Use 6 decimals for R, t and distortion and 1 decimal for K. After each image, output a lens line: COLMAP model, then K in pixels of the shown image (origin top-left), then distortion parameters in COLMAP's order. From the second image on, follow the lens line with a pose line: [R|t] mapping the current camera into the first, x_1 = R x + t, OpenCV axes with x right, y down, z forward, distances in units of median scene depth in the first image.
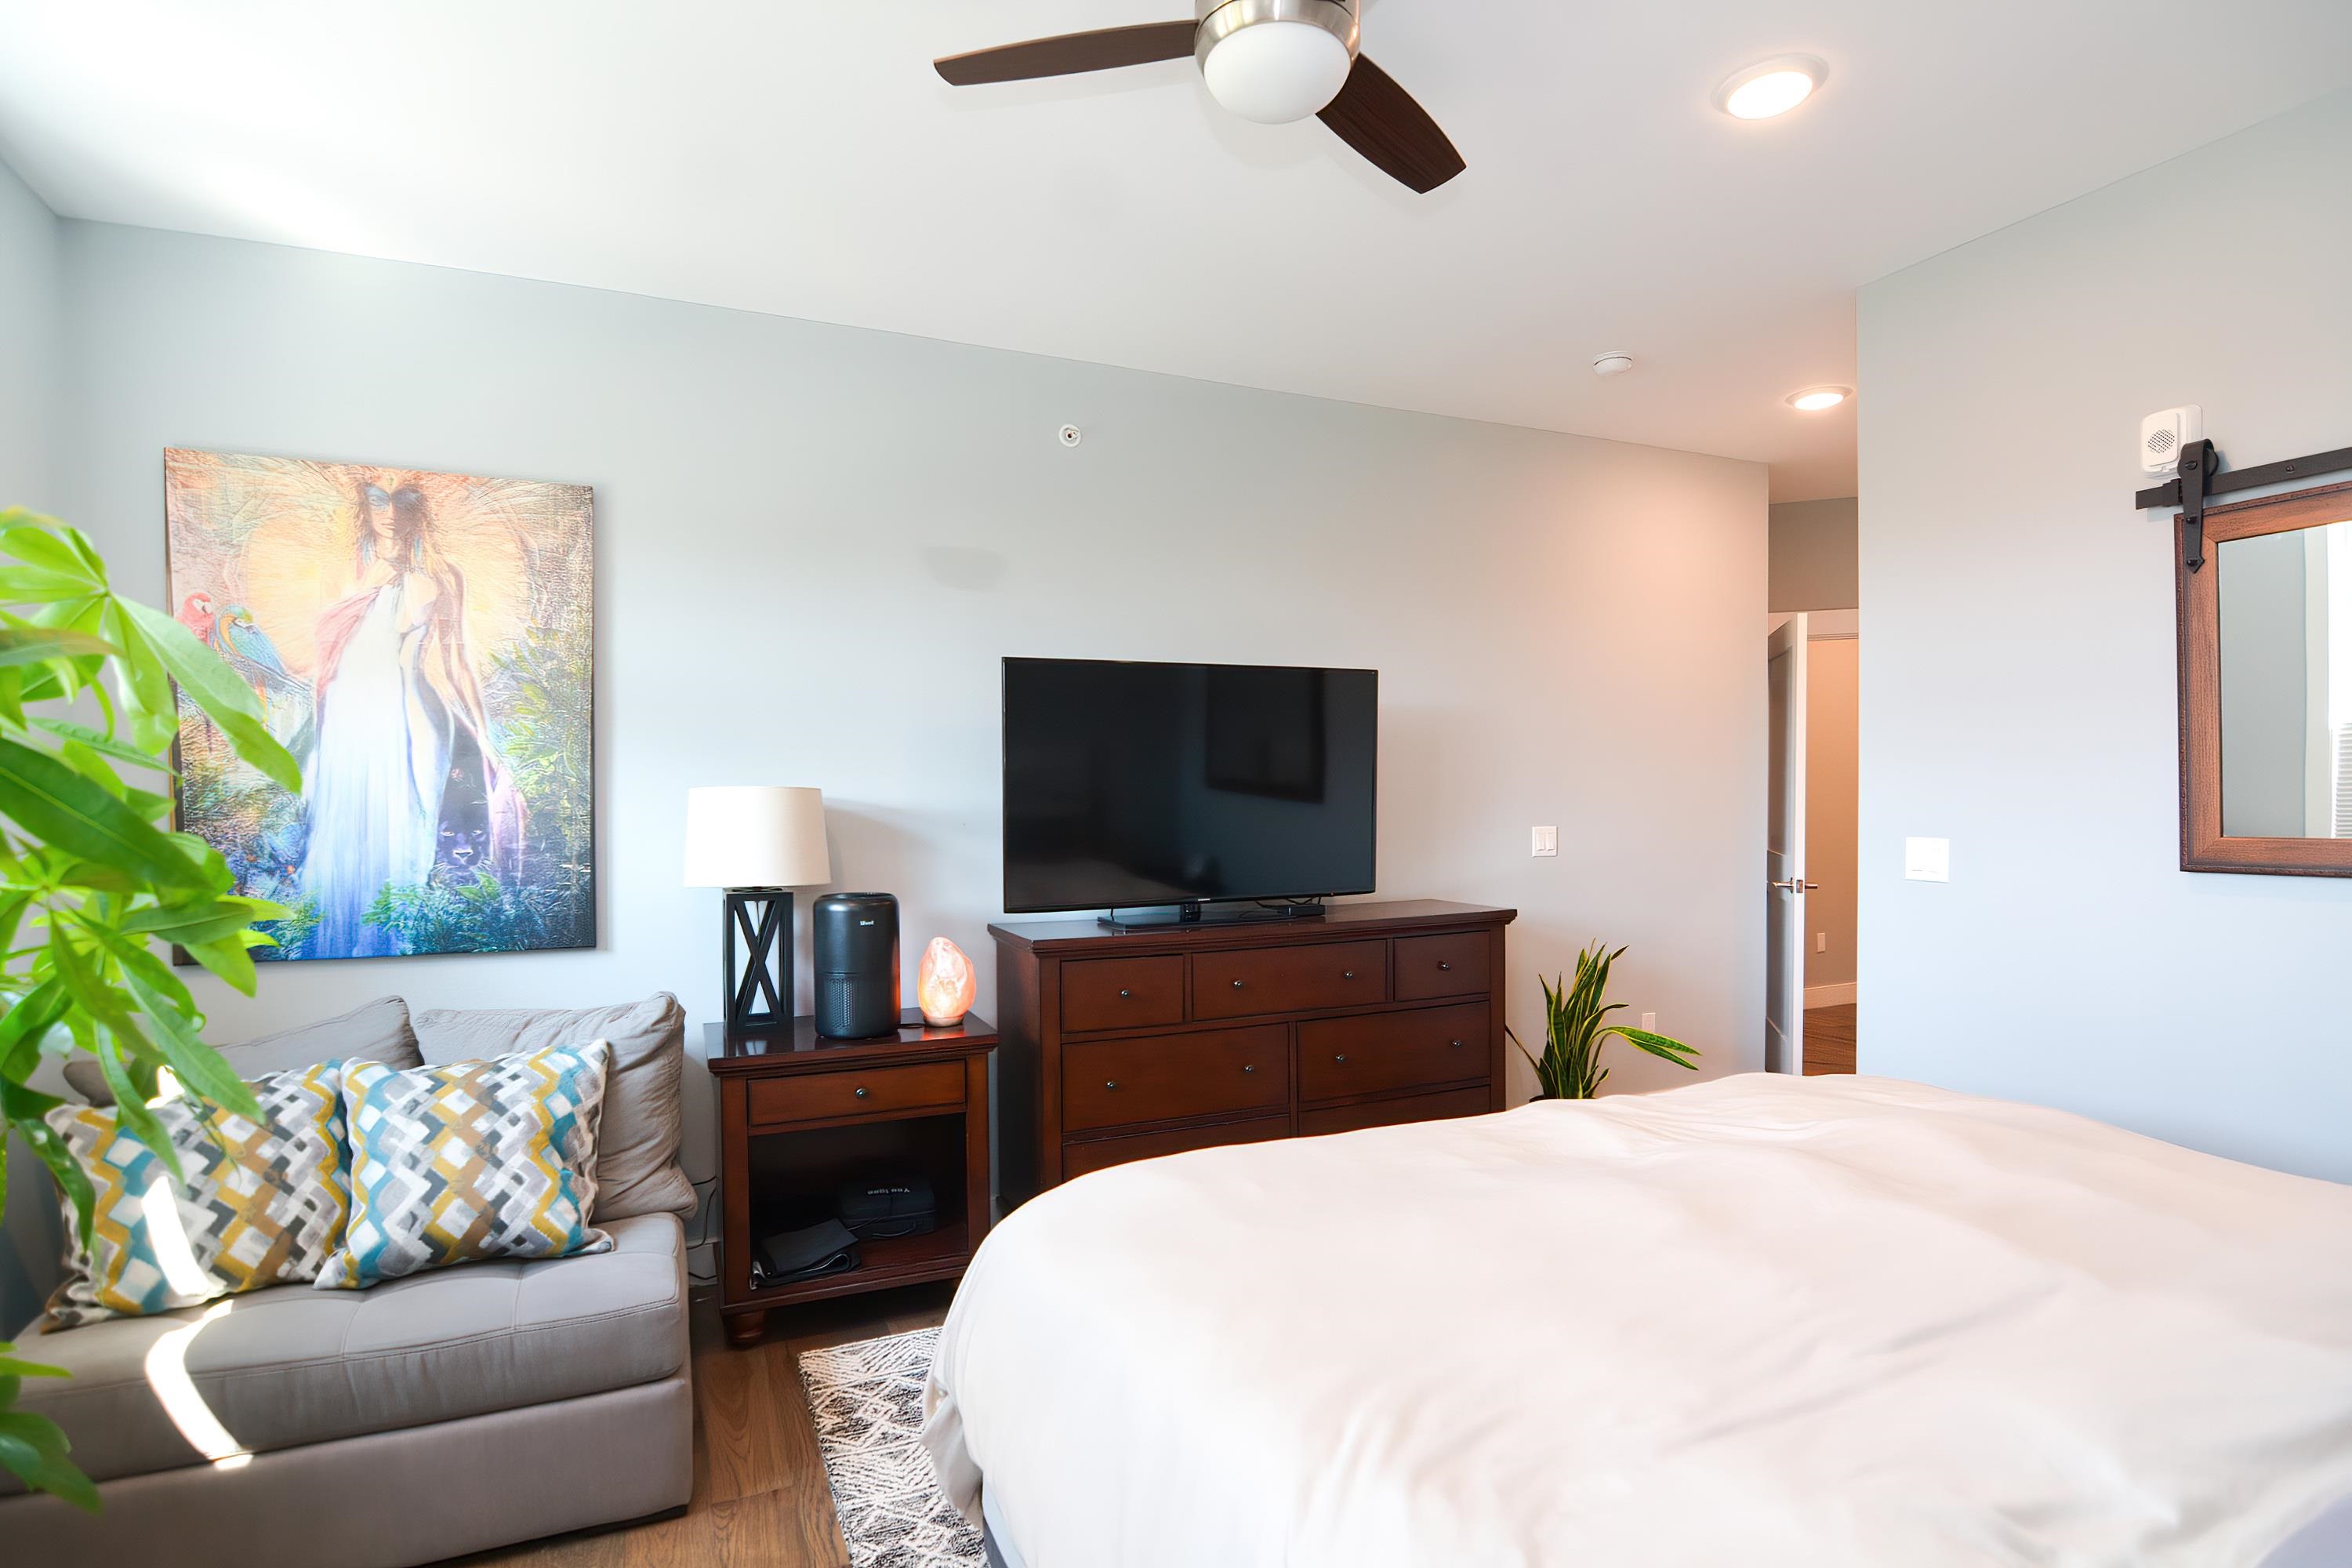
lens RADIAL K [[1159.2, 0, 1186.7], [0, 1159.2, 788.2], [0, 0, 1]] dist [0.000521, -0.014064]
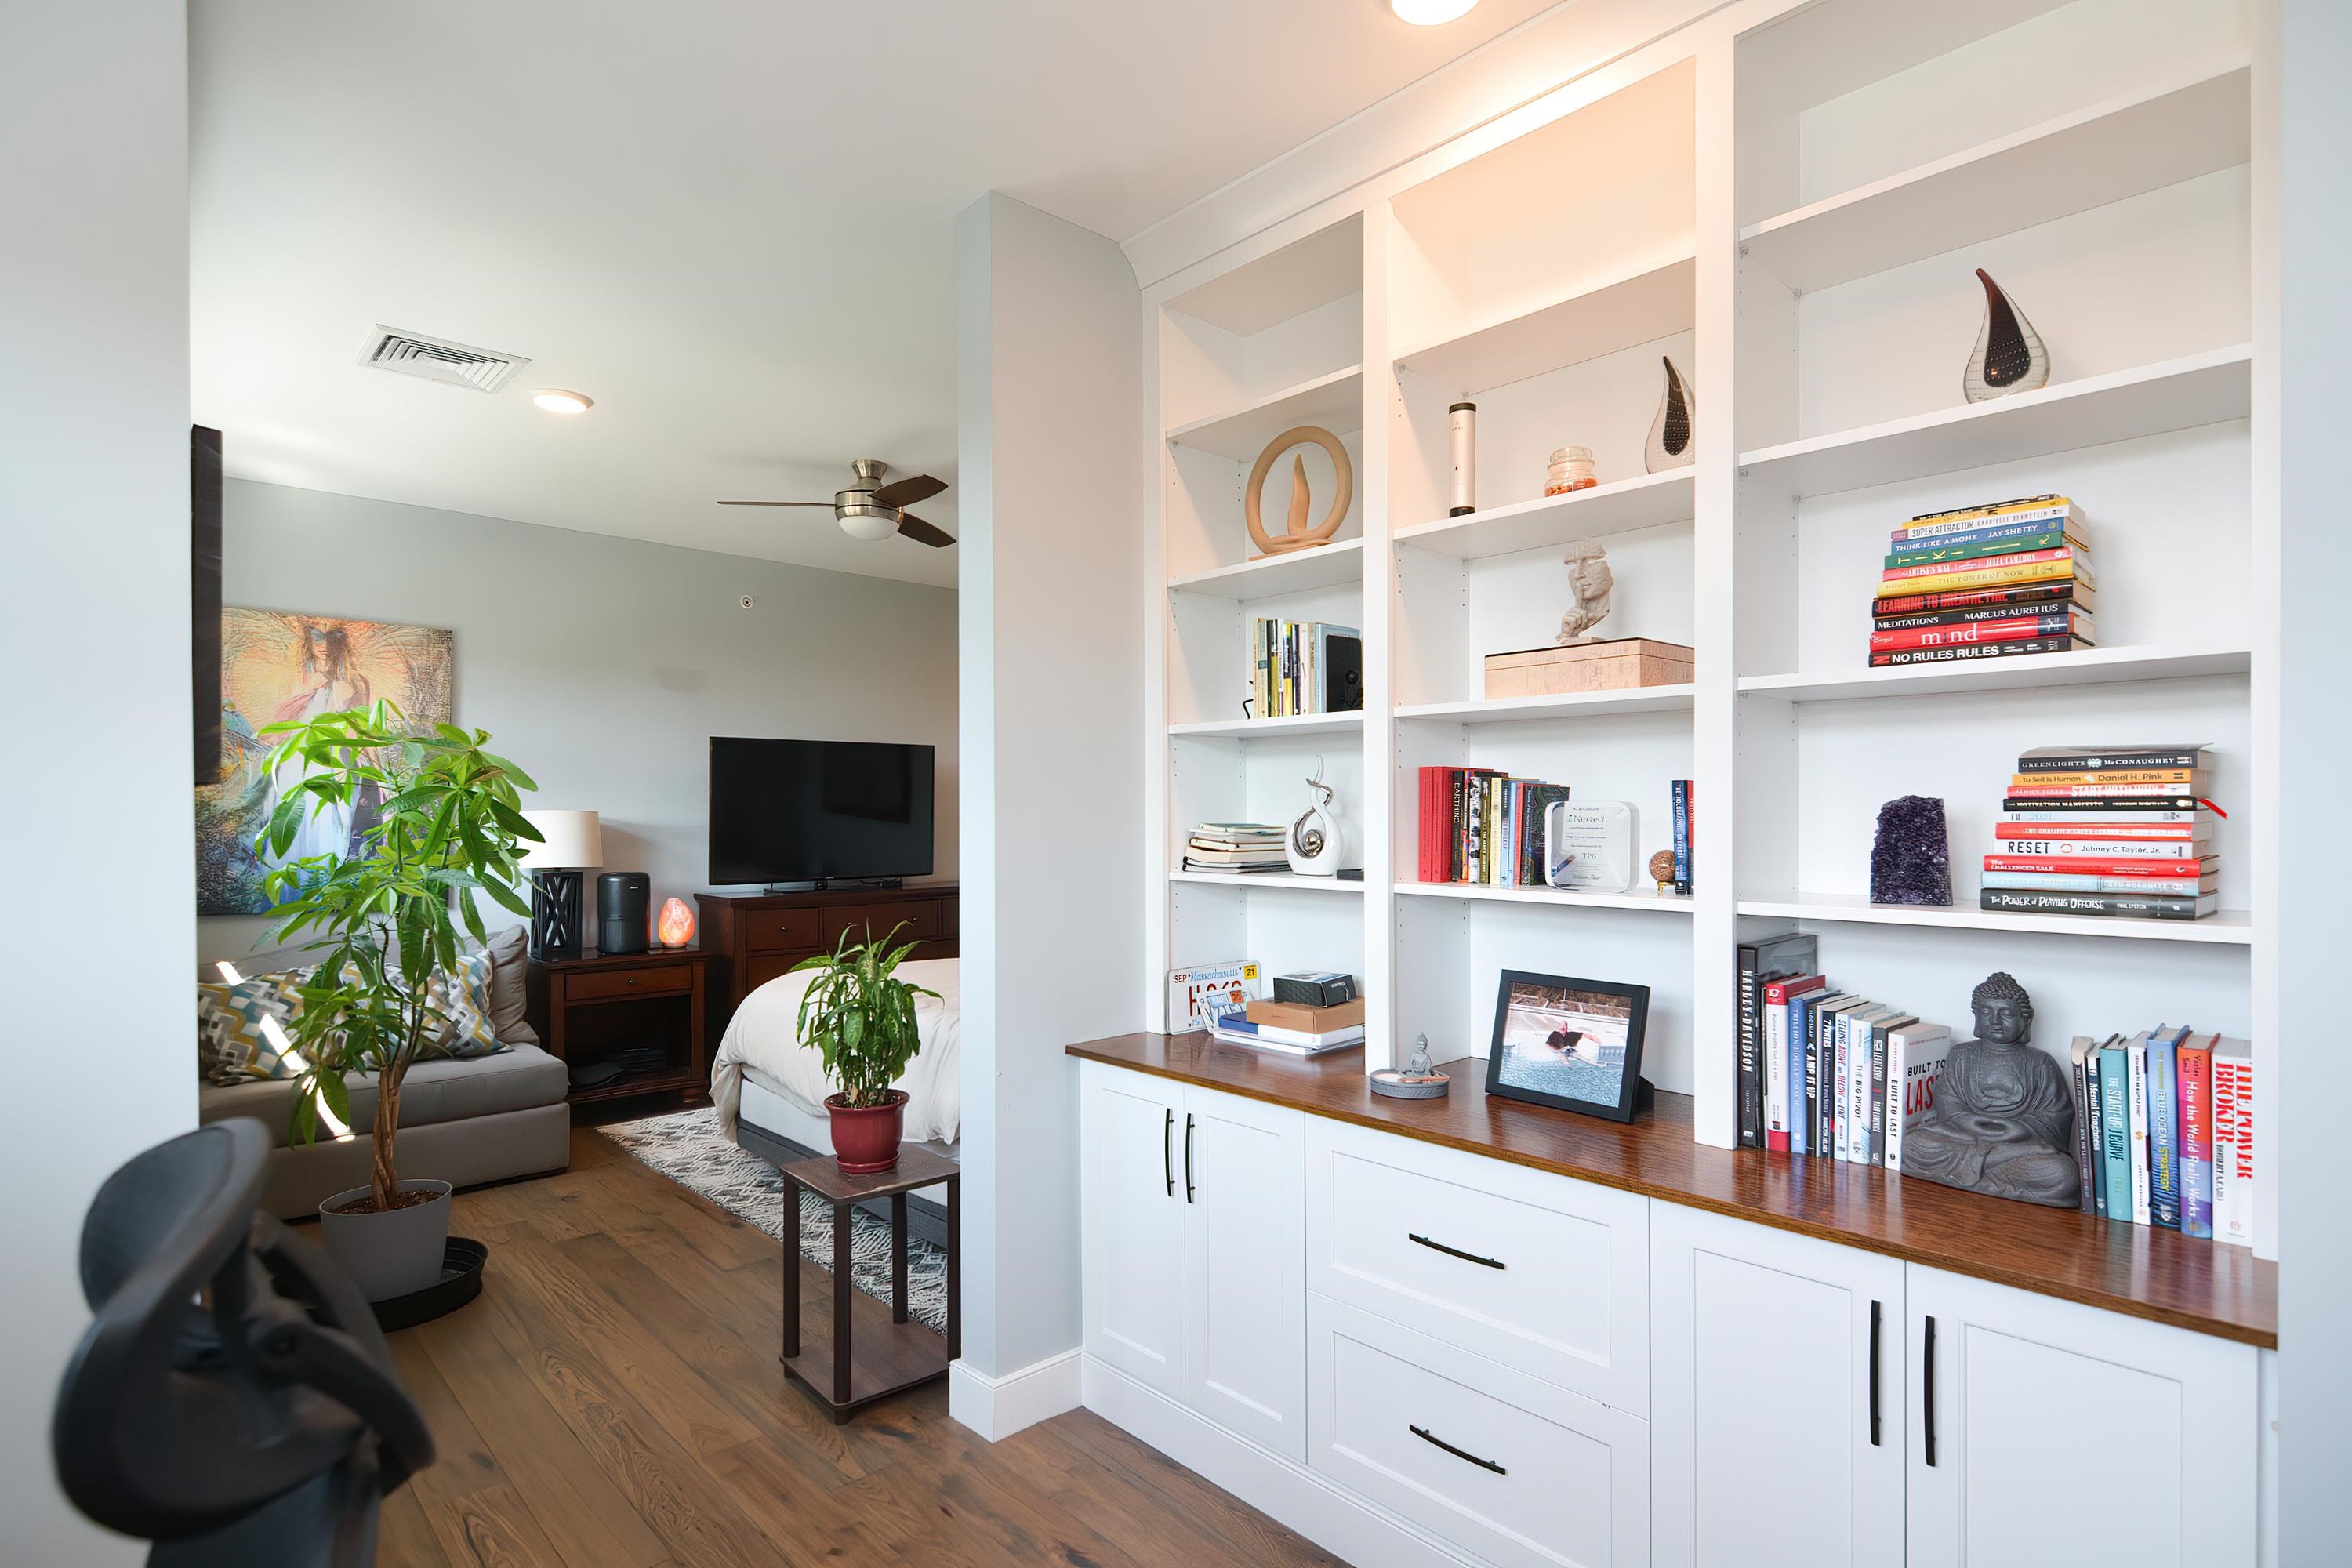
lens RADIAL K [[1176.3, 0, 1211.1], [0, 1176.3, 819.7], [0, 0, 1]] dist [-0.000791, -0.015700]
pose [[0.938968, 0.005112, 0.343966, -0.066767], [-0.007143, 0.999964, 0.004638, -0.002383], [-0.343930, -0.006812, 0.938971, -1.020389]]
